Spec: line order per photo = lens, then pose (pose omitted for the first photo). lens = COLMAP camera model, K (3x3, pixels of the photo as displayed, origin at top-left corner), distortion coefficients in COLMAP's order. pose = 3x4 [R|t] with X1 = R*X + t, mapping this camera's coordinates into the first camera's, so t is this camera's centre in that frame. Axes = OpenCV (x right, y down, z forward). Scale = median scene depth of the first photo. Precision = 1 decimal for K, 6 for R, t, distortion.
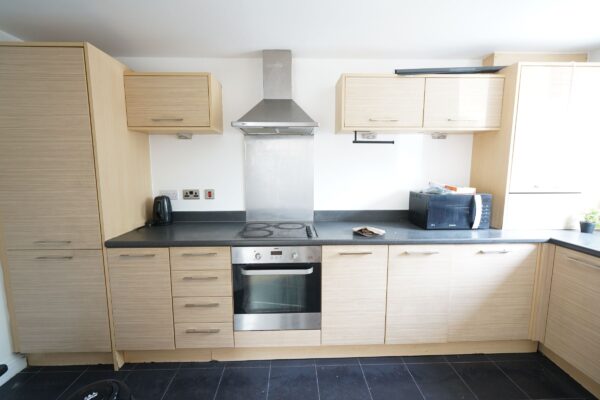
lens RADIAL K [[270.3, 0, 299.1], [0, 270.3, 198.8], [0, 0, 1]] dist [-0.011049, 0.001309]
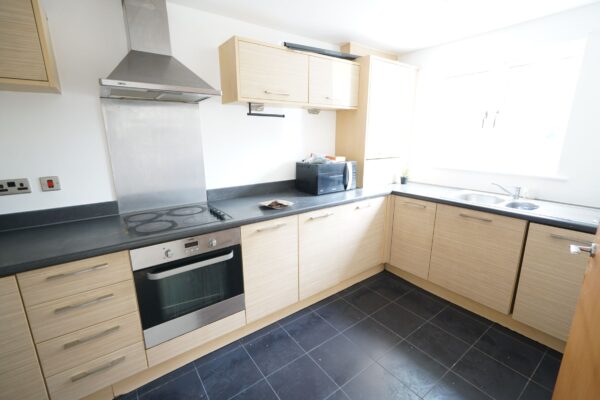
lens RADIAL K [[270.3, 0, 301.2], [0, 270.3, 200.4], [0, 0, 1]] dist [-0.011049, 0.001309]
pose [[0.814493, -0.135849, 0.564045, -0.242054], [0.069752, 0.988077, 0.137252, -0.029104], [-0.575965, -0.072447, 0.814258, 0.101843]]
